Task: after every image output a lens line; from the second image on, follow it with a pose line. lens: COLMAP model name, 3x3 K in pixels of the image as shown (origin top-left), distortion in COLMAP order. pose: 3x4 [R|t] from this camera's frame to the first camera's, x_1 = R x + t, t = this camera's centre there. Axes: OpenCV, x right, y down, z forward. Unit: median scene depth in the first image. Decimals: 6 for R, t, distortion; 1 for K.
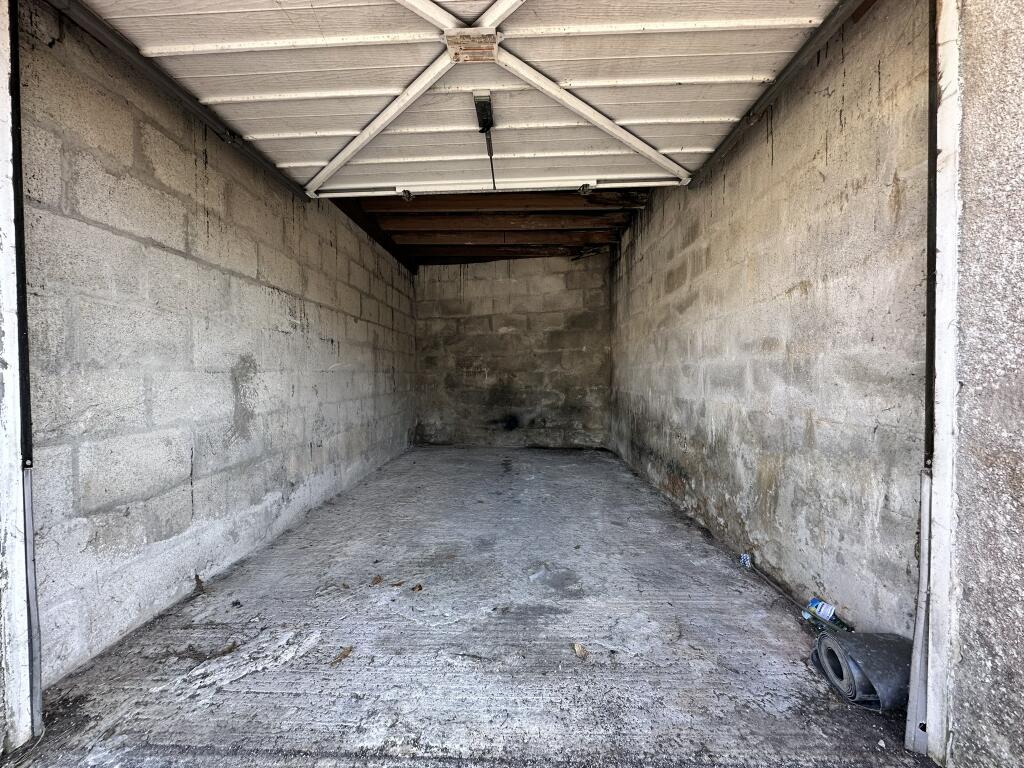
lens RADIAL K [[410.3, 0, 512.0], [0, 410.3, 384.0], [0, 0, 1]] dist [-0.000069, -0.000036]
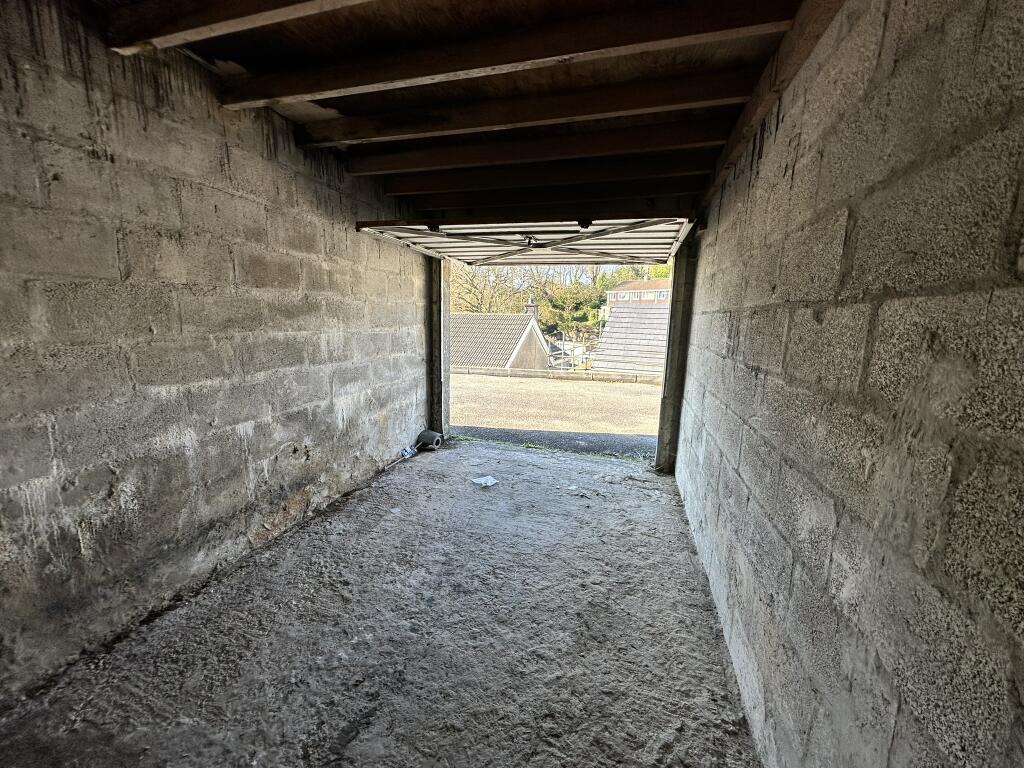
lens RADIAL K [[410.3, 0, 512.0], [0, 410.3, 384.0], [0, 0, 1]] dist [-0.000069, -0.000036]
pose [[-0.963361, -0.059365, 0.261555, -0.465698], [-0.010951, 0.983090, 0.182794, -0.302096], [-0.267983, 0.173232, -0.947721, 2.646133]]
